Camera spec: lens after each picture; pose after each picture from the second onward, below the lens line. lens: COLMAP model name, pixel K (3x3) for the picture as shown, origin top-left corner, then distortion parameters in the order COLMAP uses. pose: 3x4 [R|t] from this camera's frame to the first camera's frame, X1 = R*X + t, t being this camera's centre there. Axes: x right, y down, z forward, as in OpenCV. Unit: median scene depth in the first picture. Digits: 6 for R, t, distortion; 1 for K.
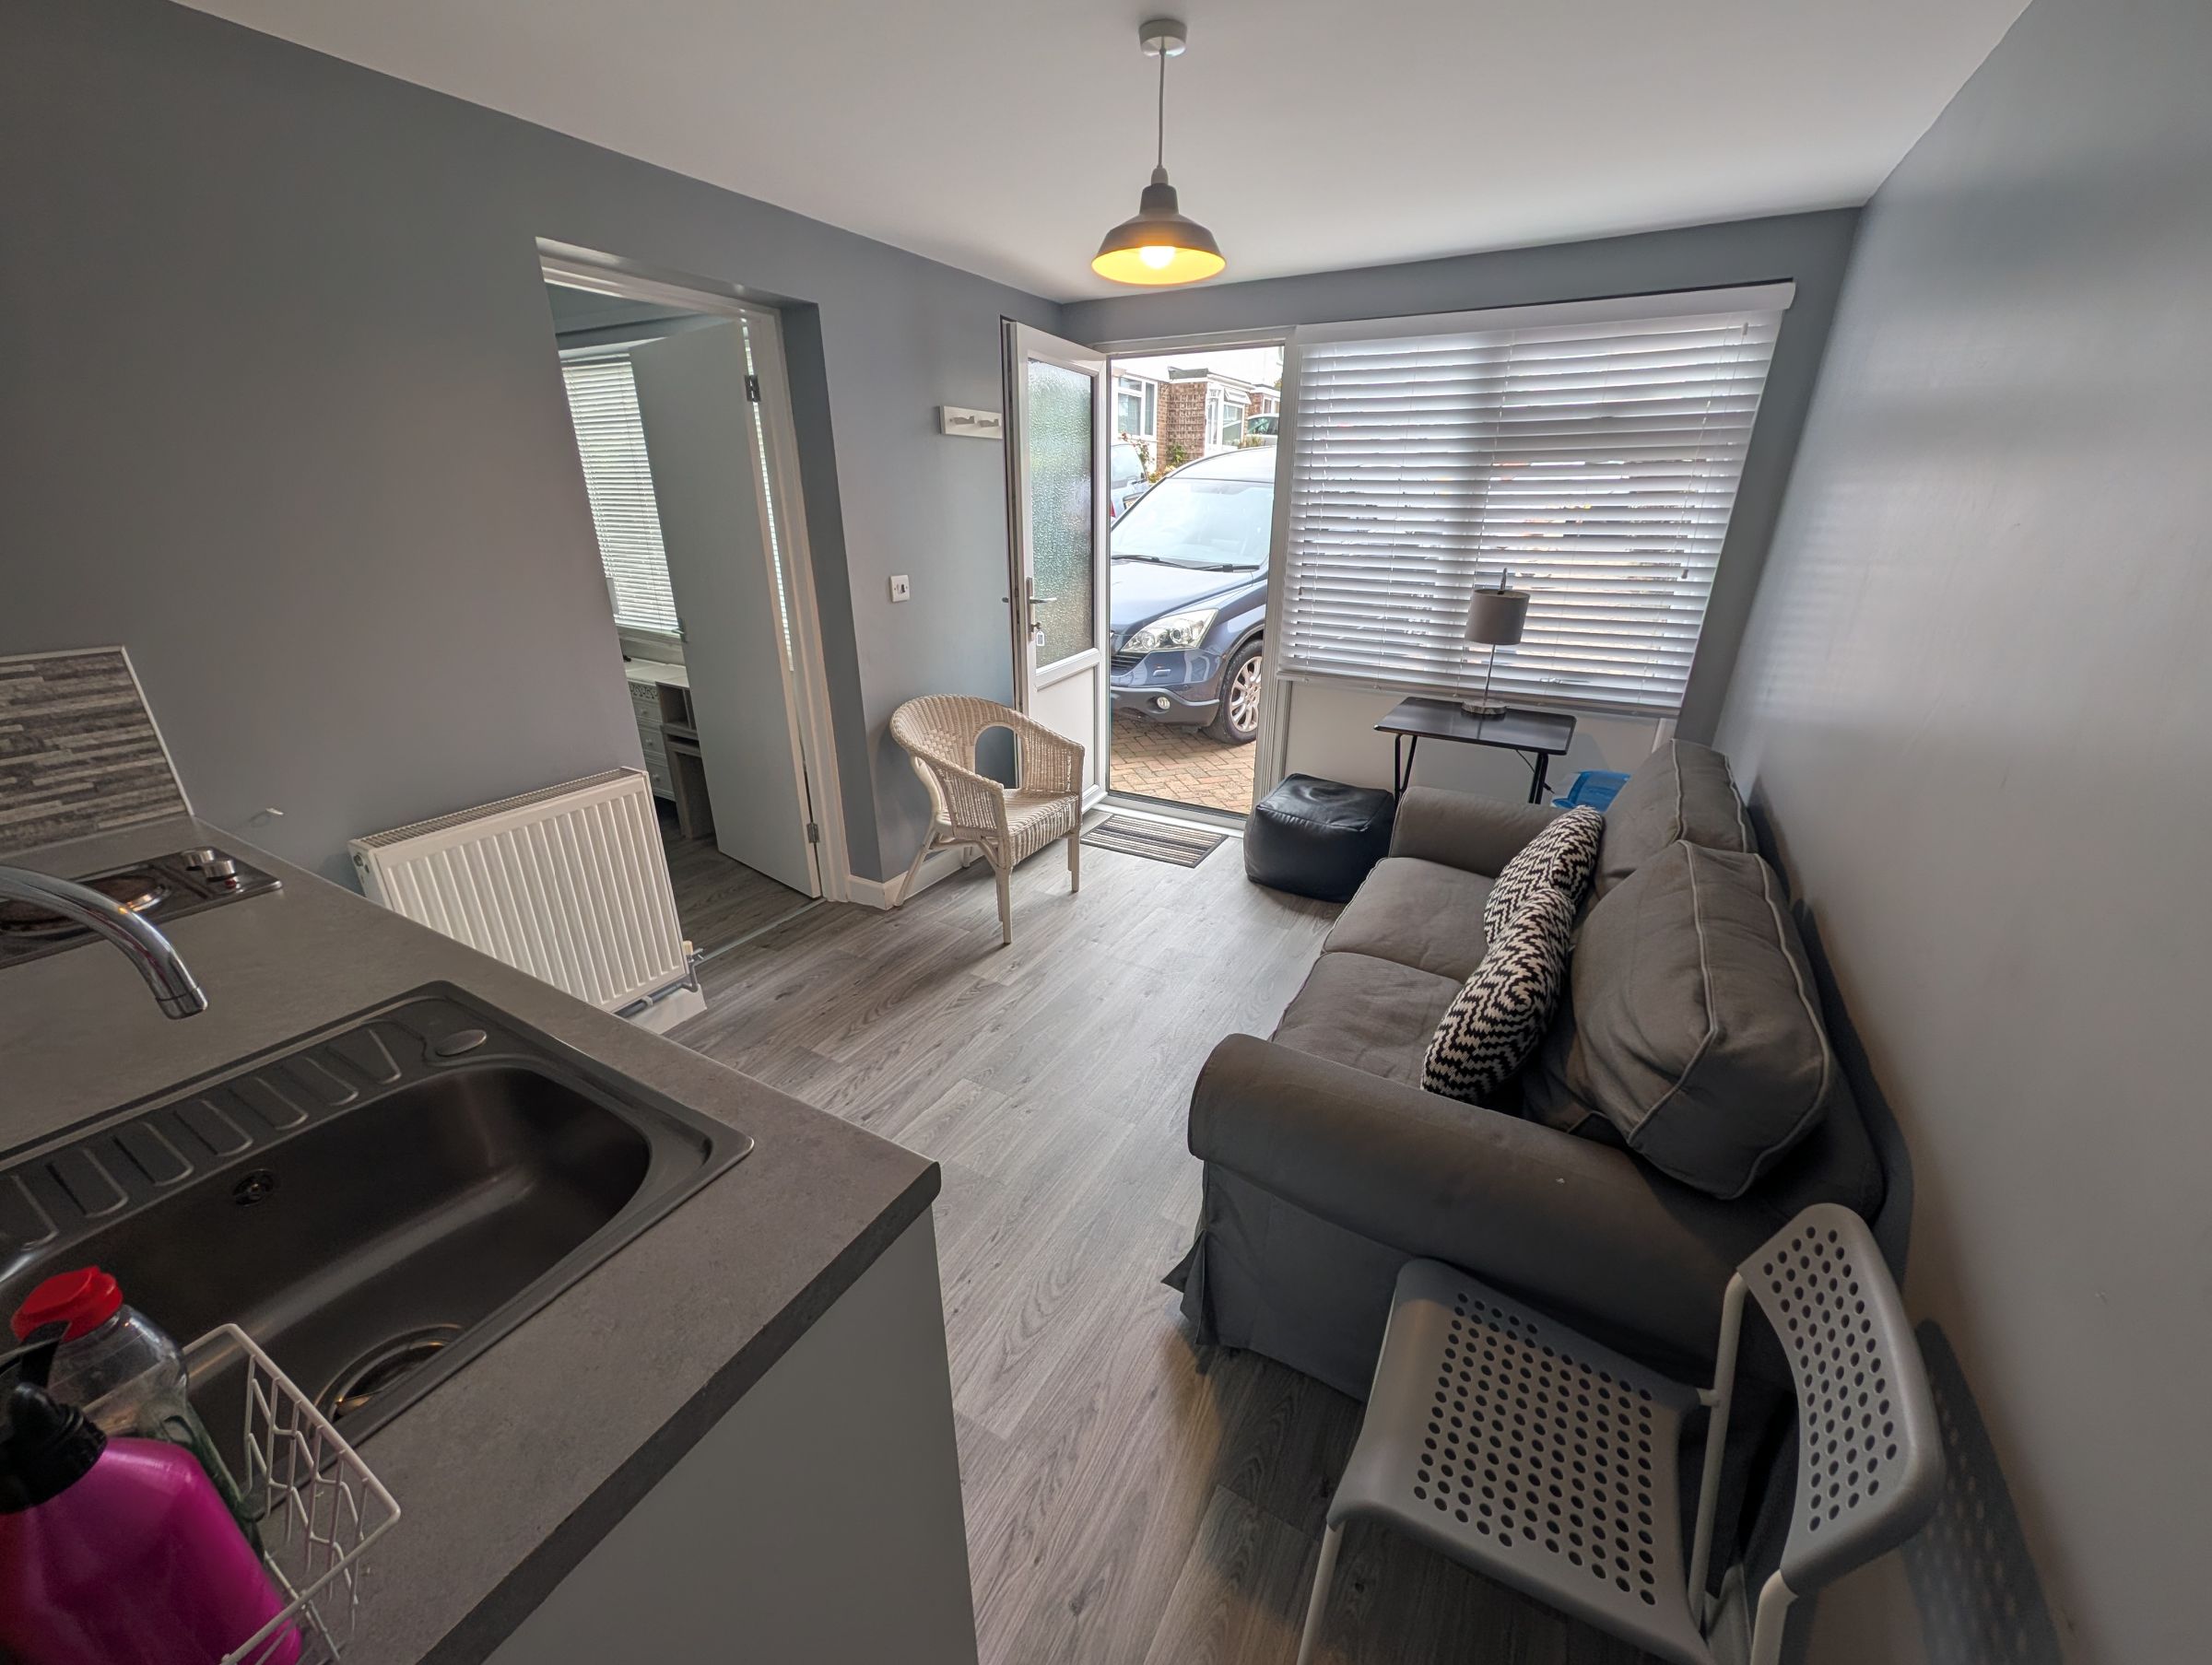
lens RADIAL K [[845.5, 0, 1105.9], [0, 845.5, 829.8], [0, 0, 1]] dist [0.008569, 0.000547]
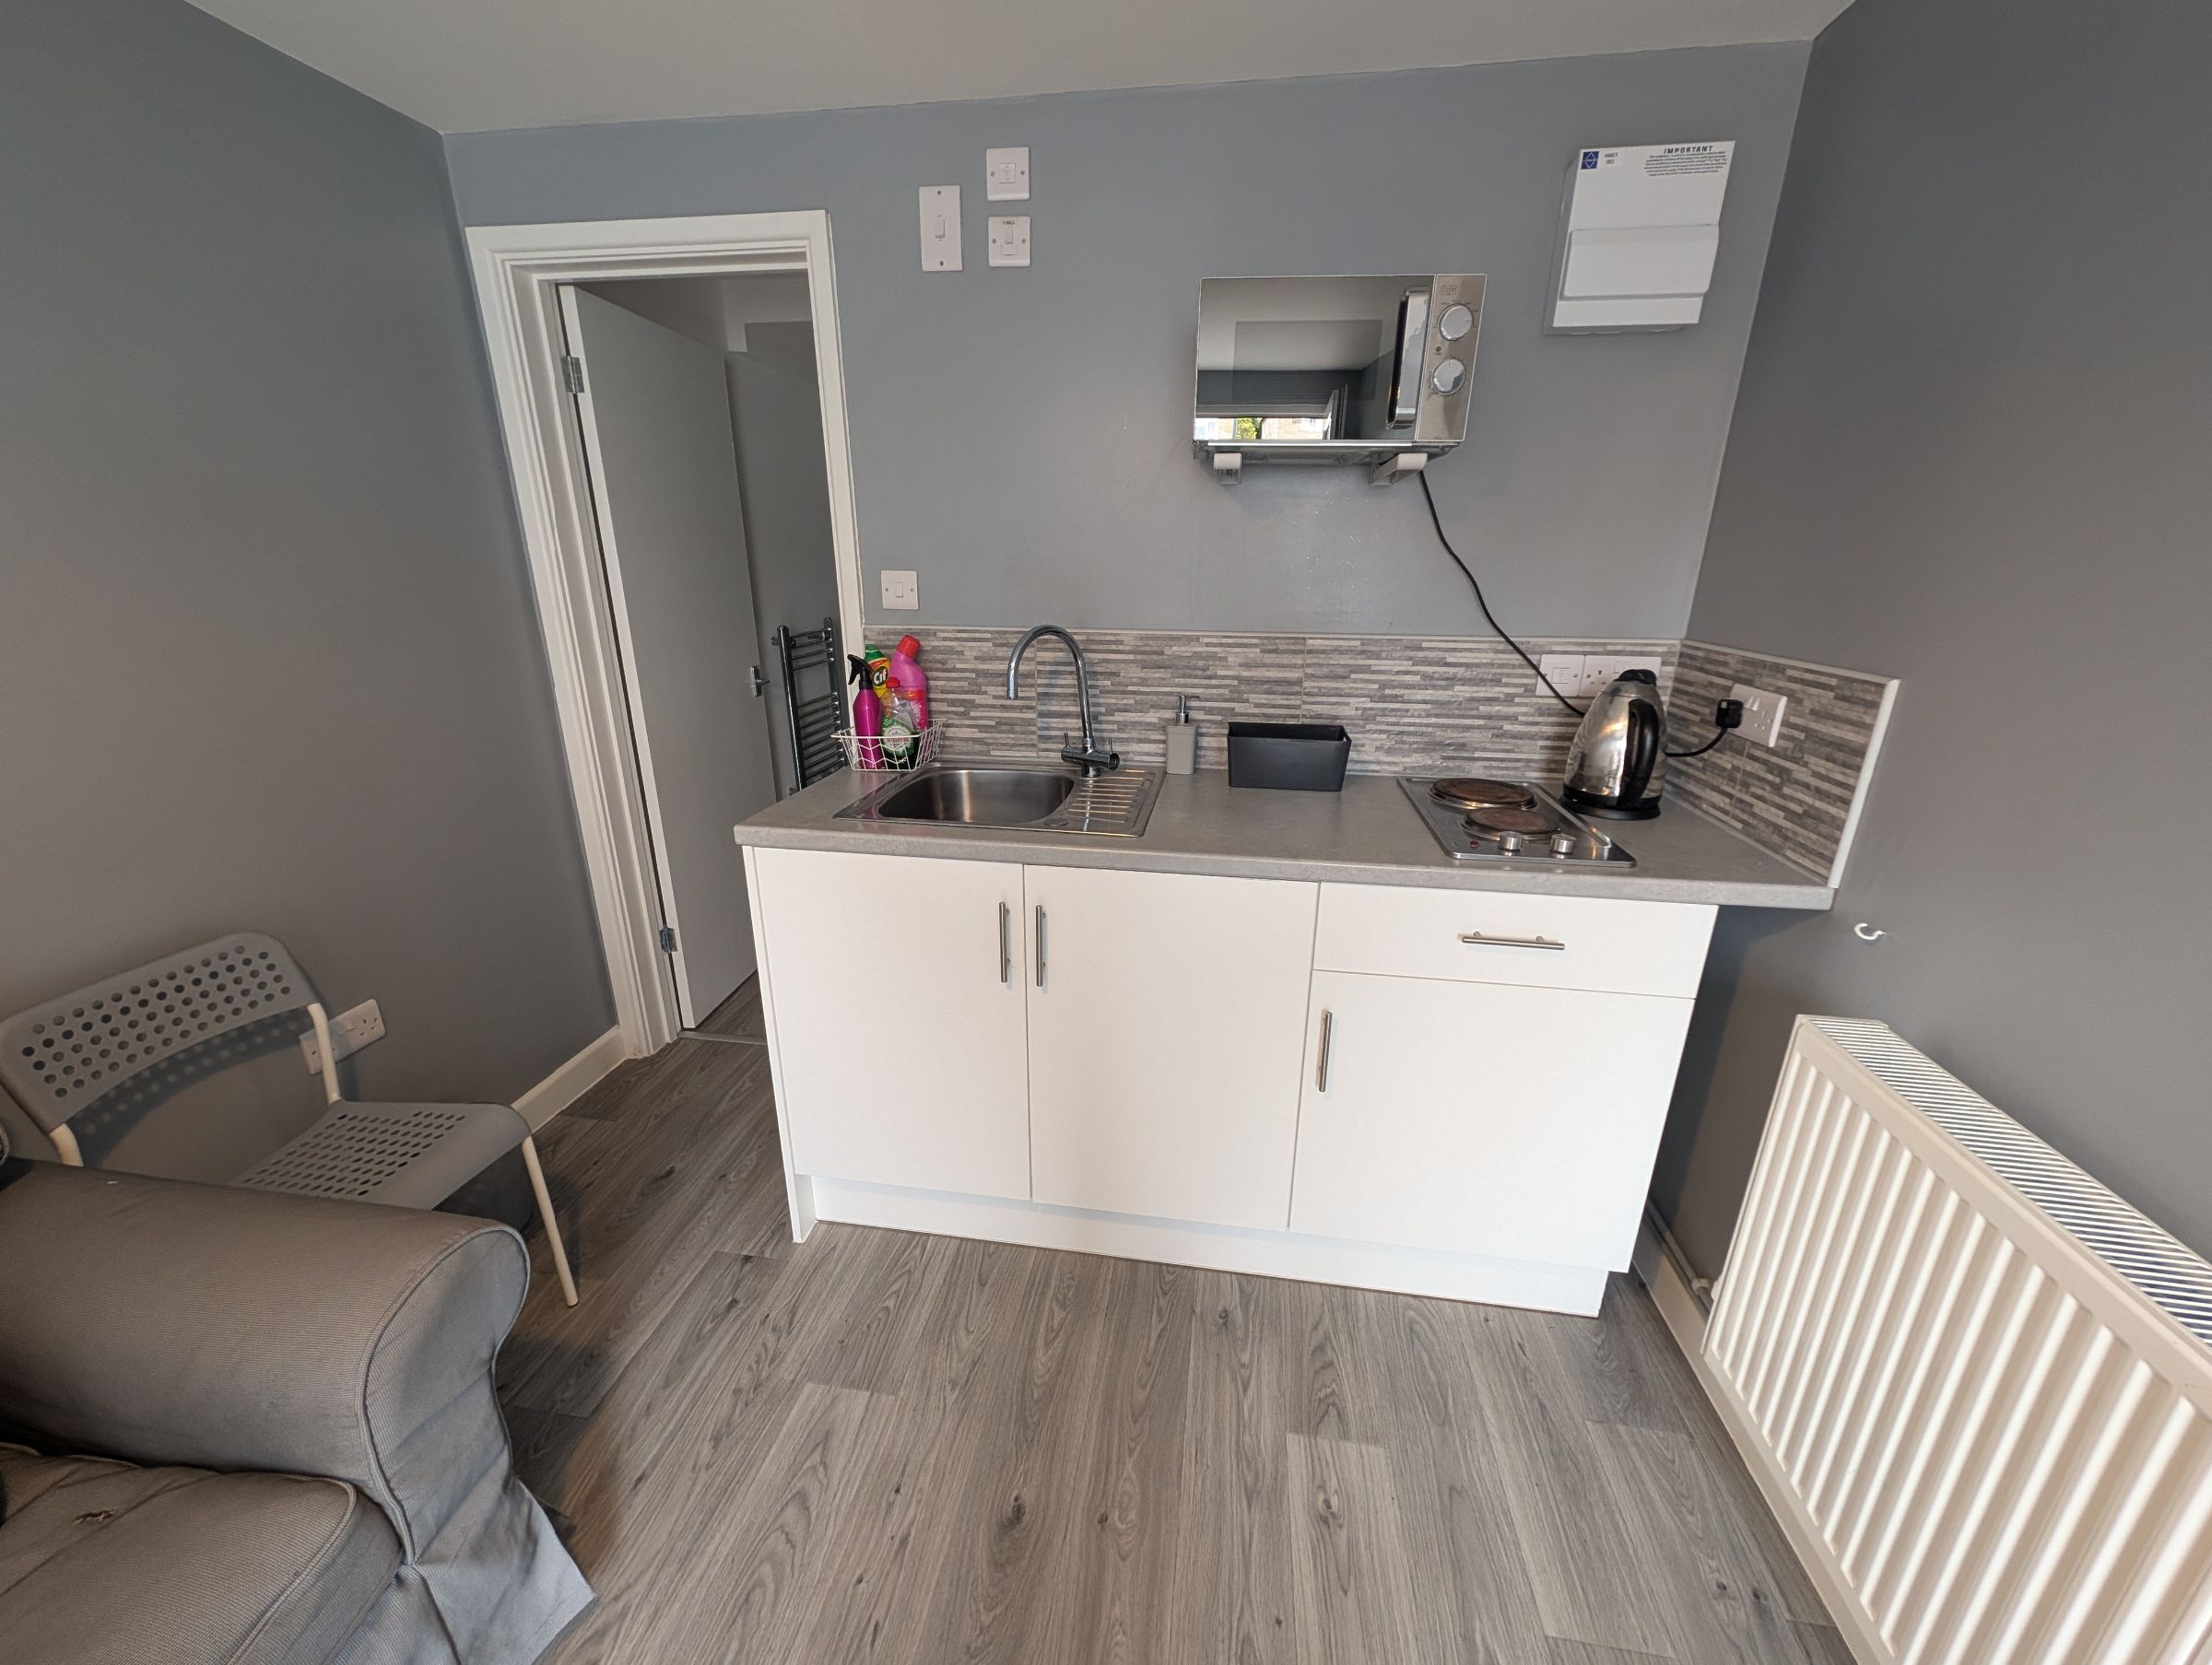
lens RADIAL K [[845.5, 0, 1104.2], [0, 845.5, 826.1], [0, 0, 1]] dist [0.008569, 0.000547]
pose [[-0.934337, 0.107899, -0.339664, -0.176795], [-0.133153, 0.778363, 0.613531, -0.505246], [0.330581, 0.618473, -0.712887, 1.428318]]
